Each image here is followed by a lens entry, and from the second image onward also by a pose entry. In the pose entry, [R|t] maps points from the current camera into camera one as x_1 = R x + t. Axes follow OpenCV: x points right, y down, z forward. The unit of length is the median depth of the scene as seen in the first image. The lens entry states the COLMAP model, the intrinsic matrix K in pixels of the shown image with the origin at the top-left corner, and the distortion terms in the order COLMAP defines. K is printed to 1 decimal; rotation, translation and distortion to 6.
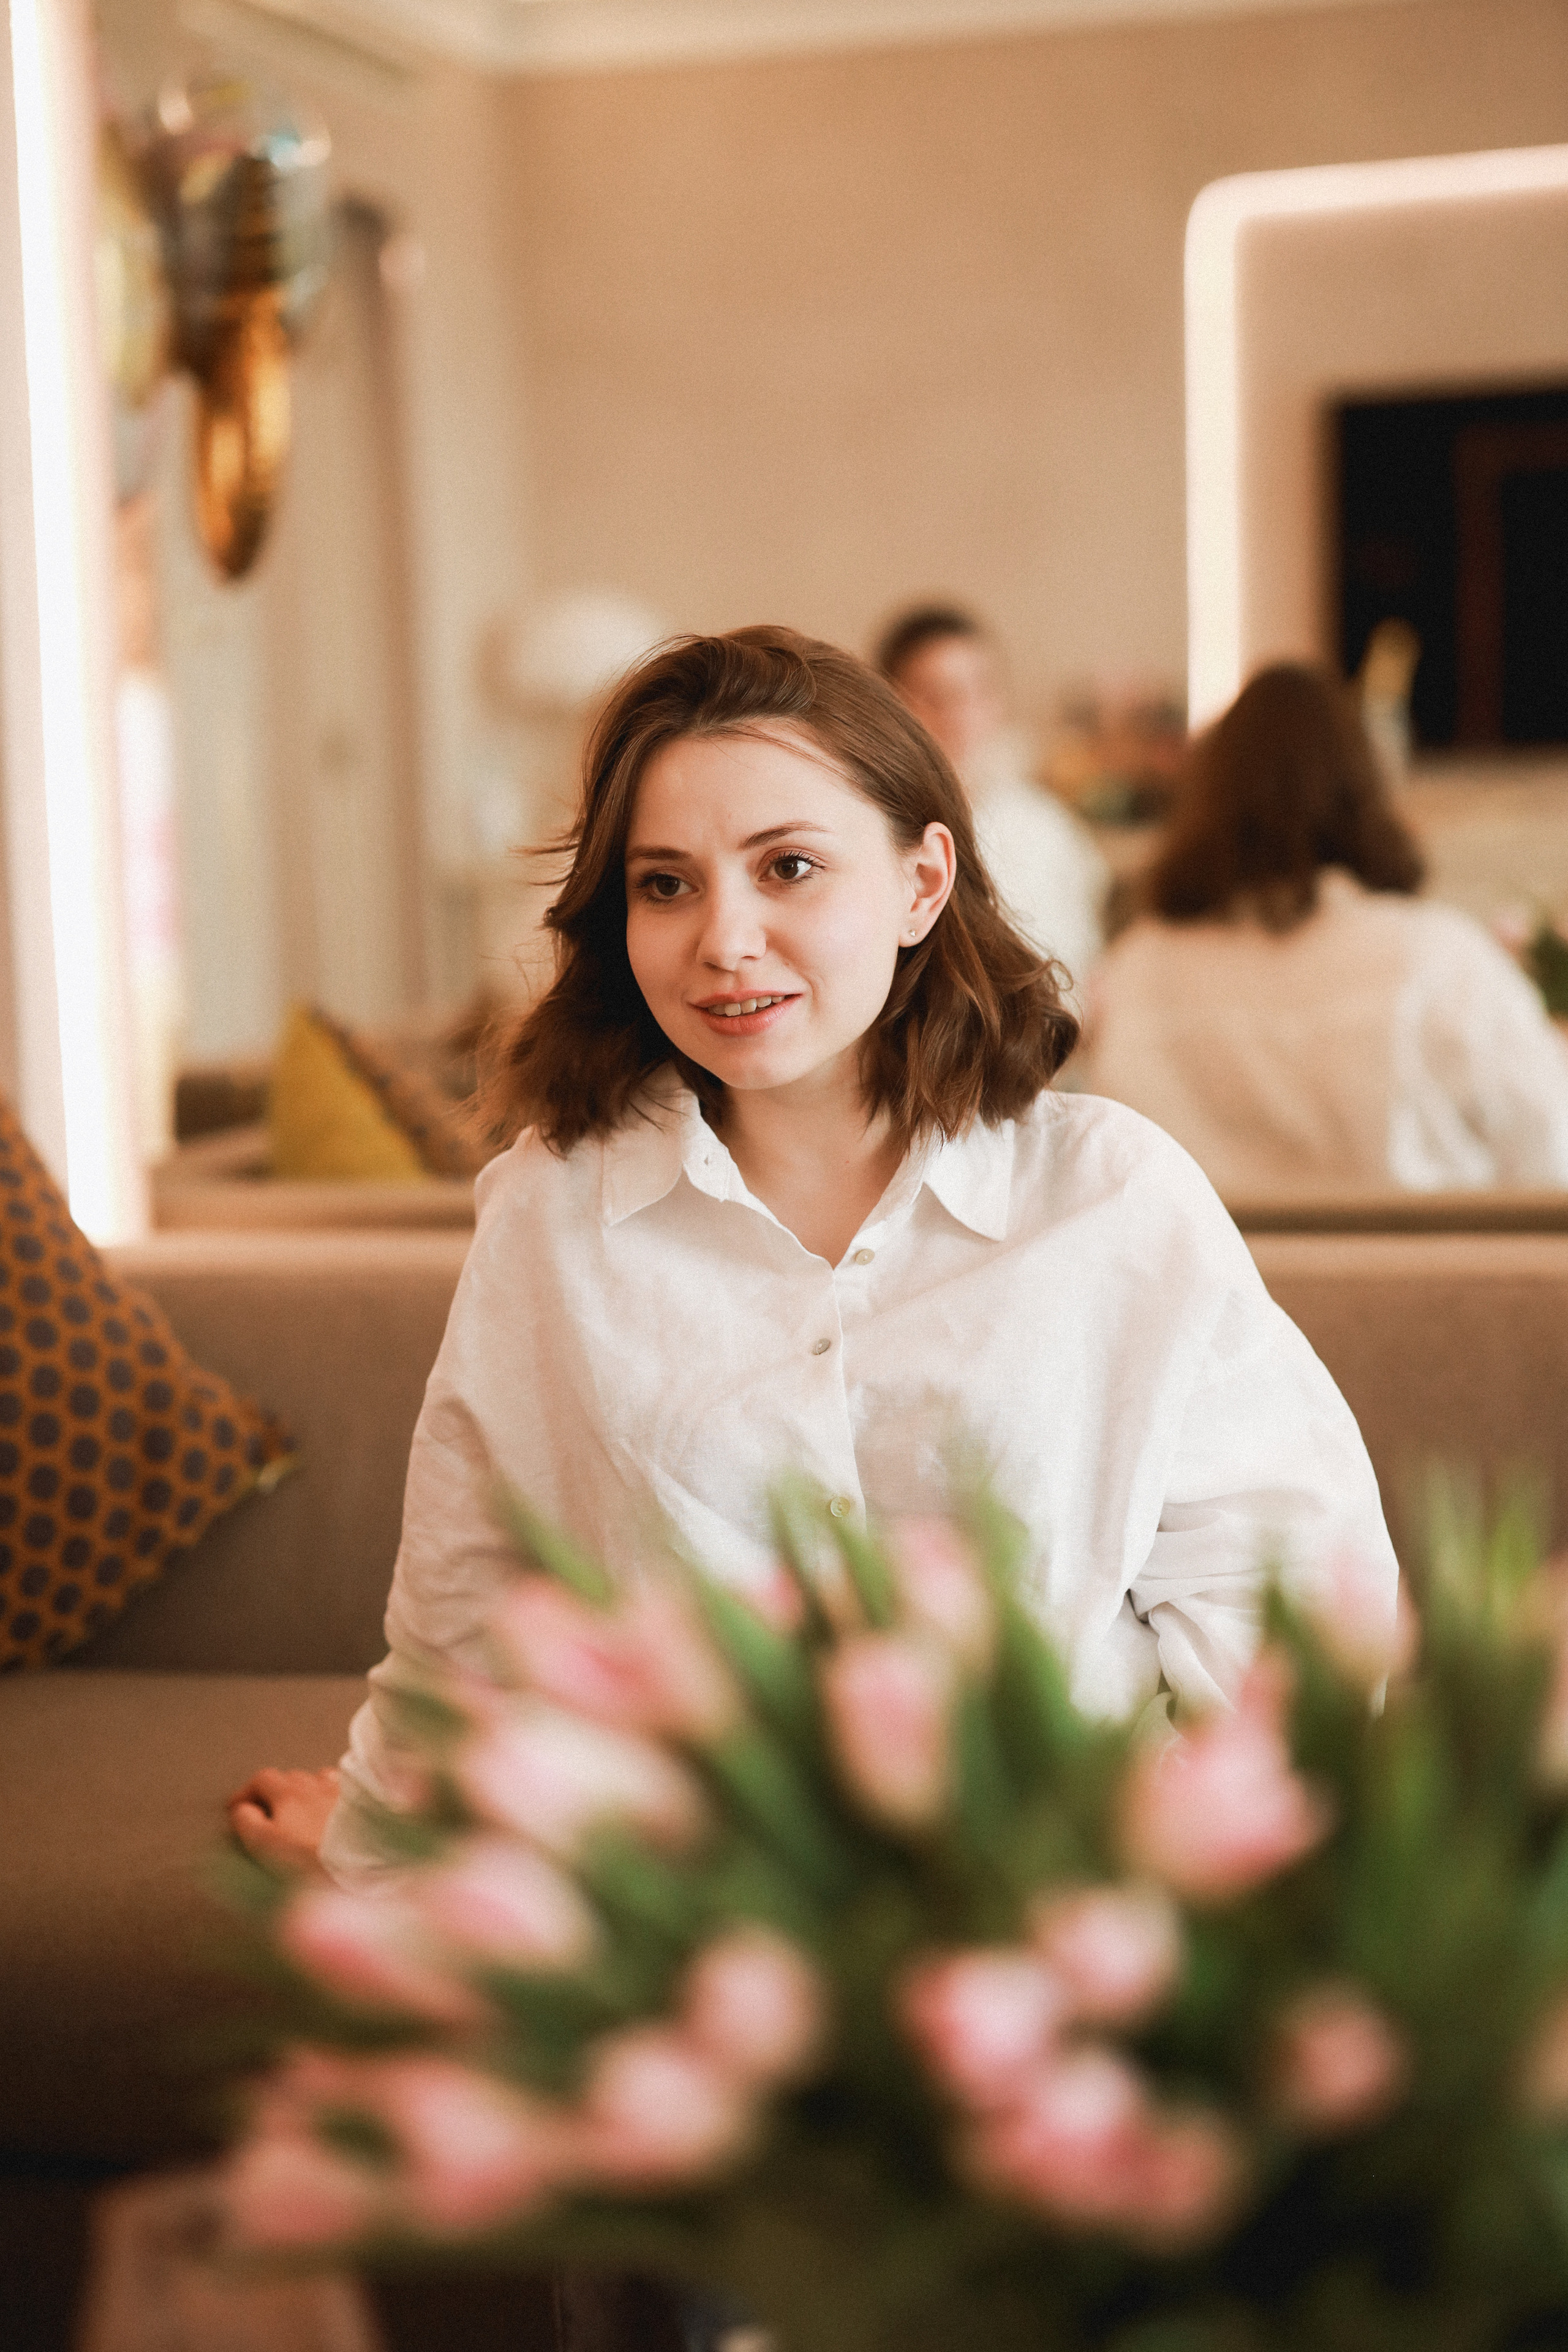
lens RADIAL K [[3477.7, 0, 784.0], [0, 3477.7, 1176.0], [0, 0, 1]] dist [-0.113319, -0.022496]
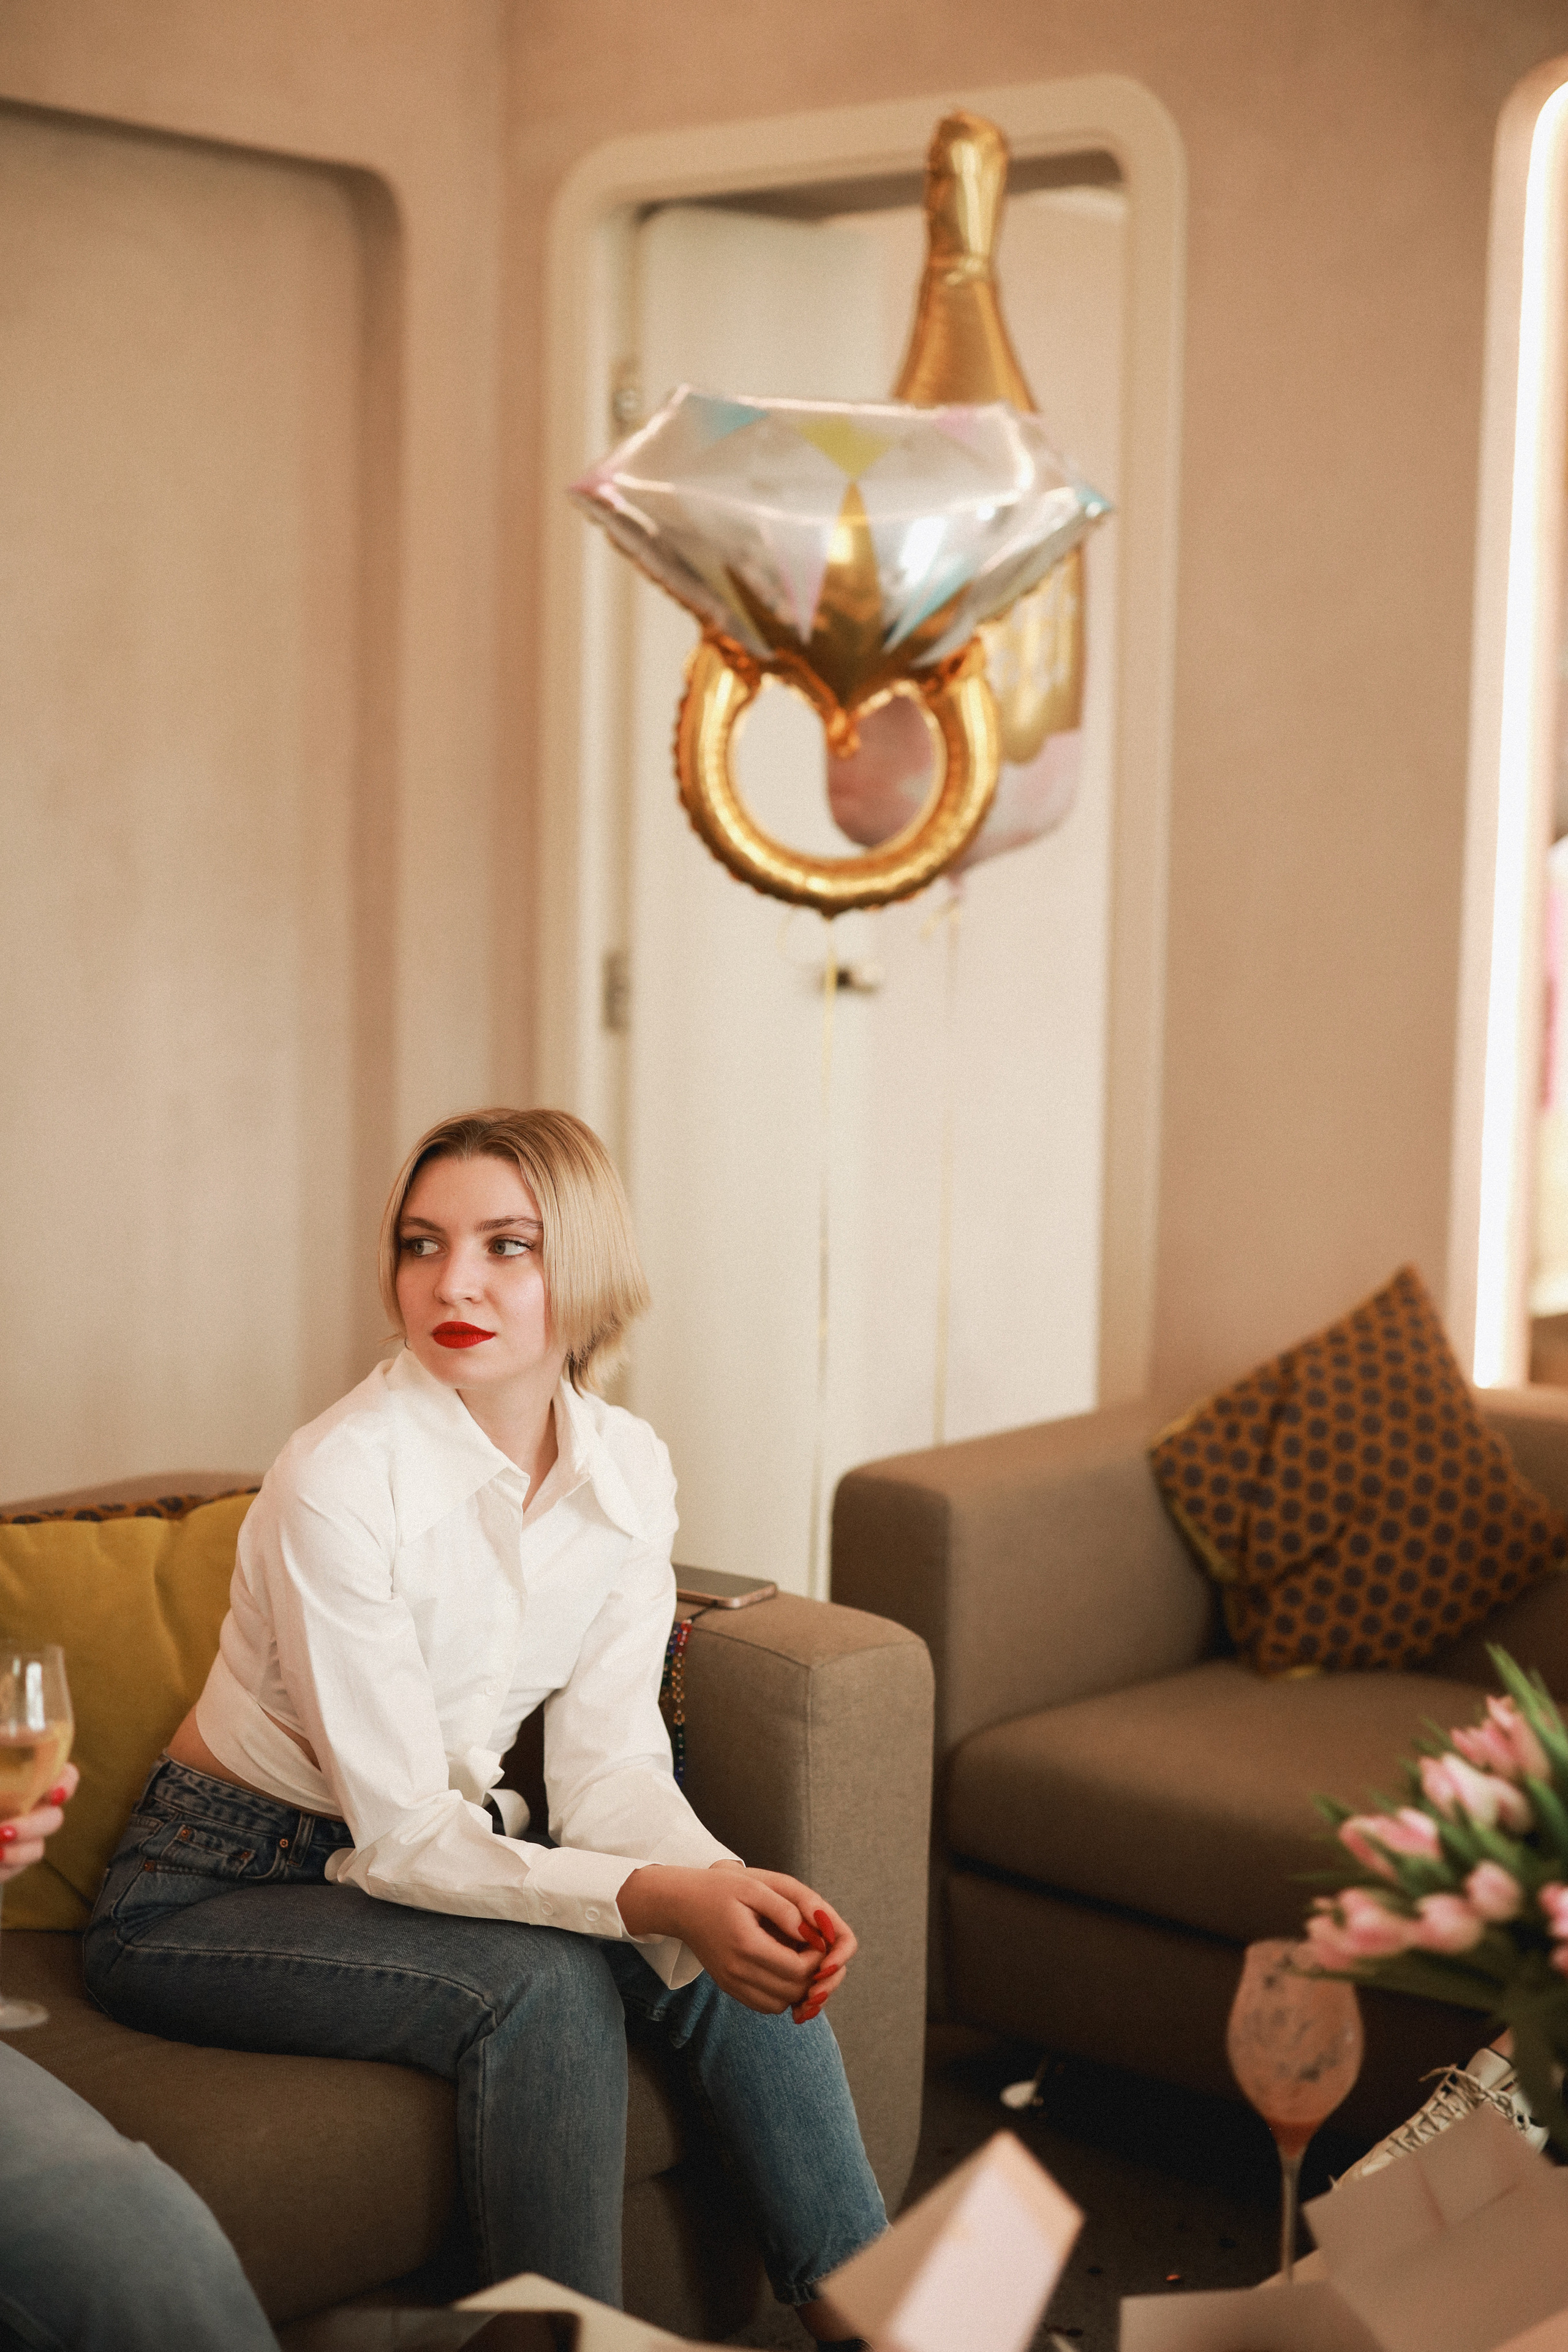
lens RADIAL K [[3327.0, 0, 784.0], [0, 3327.0, 1176.0], [0, 0, 1]] dist [-0.069944, -0.012396]
pose [[0.886884, 0.102596, -0.450455, 0.182642], [-0.097515, 0.994634, 0.034545, -0.099200], [0.451583, 0.013289, 0.892130, -0.442369]]
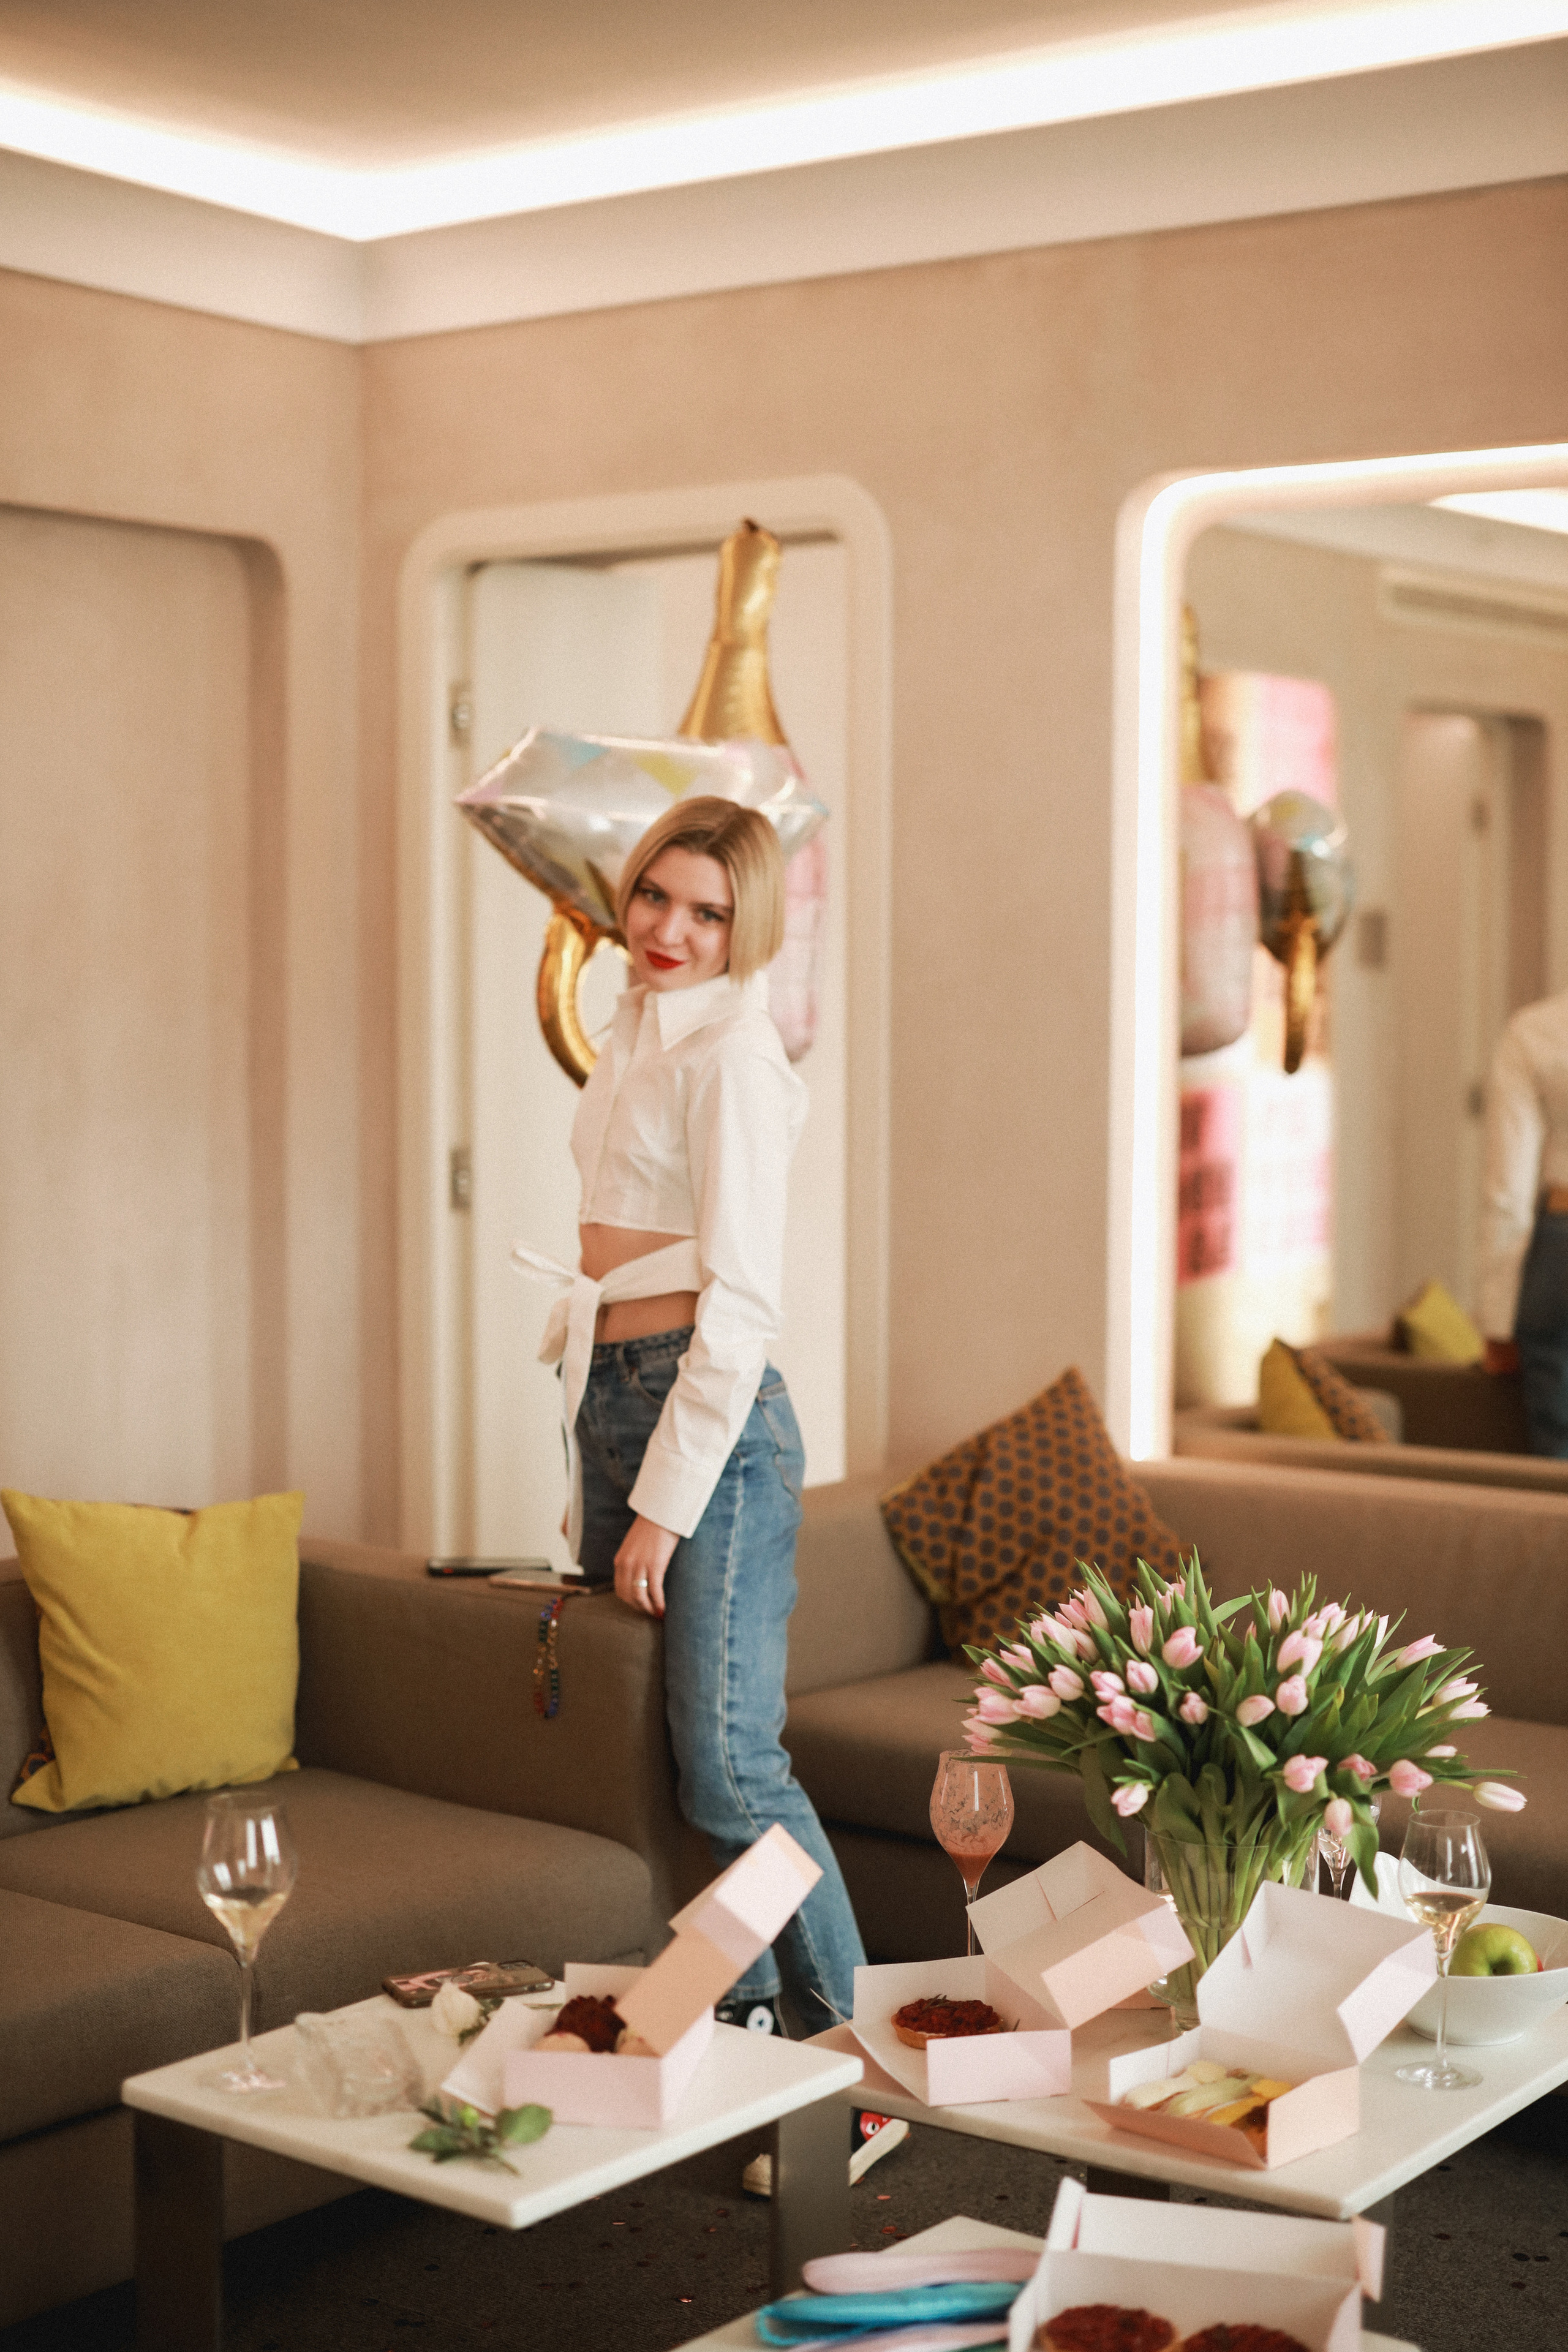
lens RADIAL K [[3327.0, 0, 784.0], [0, 3327.0, 1176.0], [0, 0, 1]] dist [-0.069944, -0.012396]
pose [[0.916250, 0.056013, -0.396673, 0.396179], [-0.077367, 0.996277, -0.038023, -0.058863], [0.393066, 0.065528, 0.917172, -0.904150]]
